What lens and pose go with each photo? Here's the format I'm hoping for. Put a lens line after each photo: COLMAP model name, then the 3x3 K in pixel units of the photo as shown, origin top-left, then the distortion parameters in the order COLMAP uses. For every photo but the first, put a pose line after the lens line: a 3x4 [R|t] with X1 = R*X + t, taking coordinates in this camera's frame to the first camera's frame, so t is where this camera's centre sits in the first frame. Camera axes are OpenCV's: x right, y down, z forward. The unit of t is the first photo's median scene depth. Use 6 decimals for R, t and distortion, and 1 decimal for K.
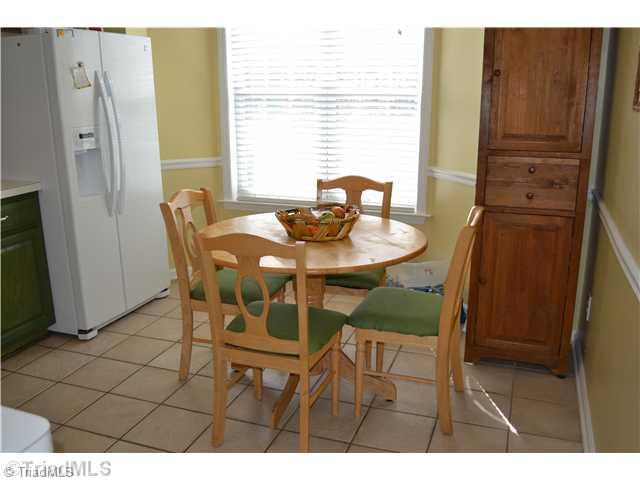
lens RADIAL K [[582.0, 0, 323.1], [0, 582.0, 241.1], [0, 0, 1]] dist [-0.074154, 0.000000]
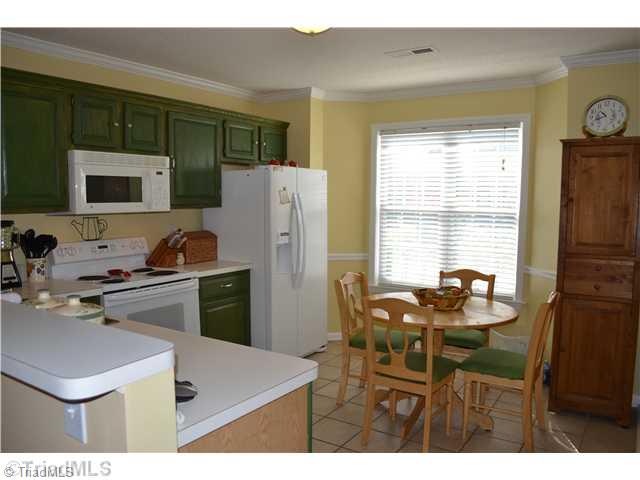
lens RADIAL K [[509.1, 0, 317.2], [0, 509.1, 243.4], [0, 0, 1]] dist [-0.073598, 0.003300]
pose [[0.971645, 0.033022, -0.234127, -0.016437], [-0.073200, 0.983563, -0.165061, 0.061768], [0.224828, 0.177519, 0.958091, -0.297766]]
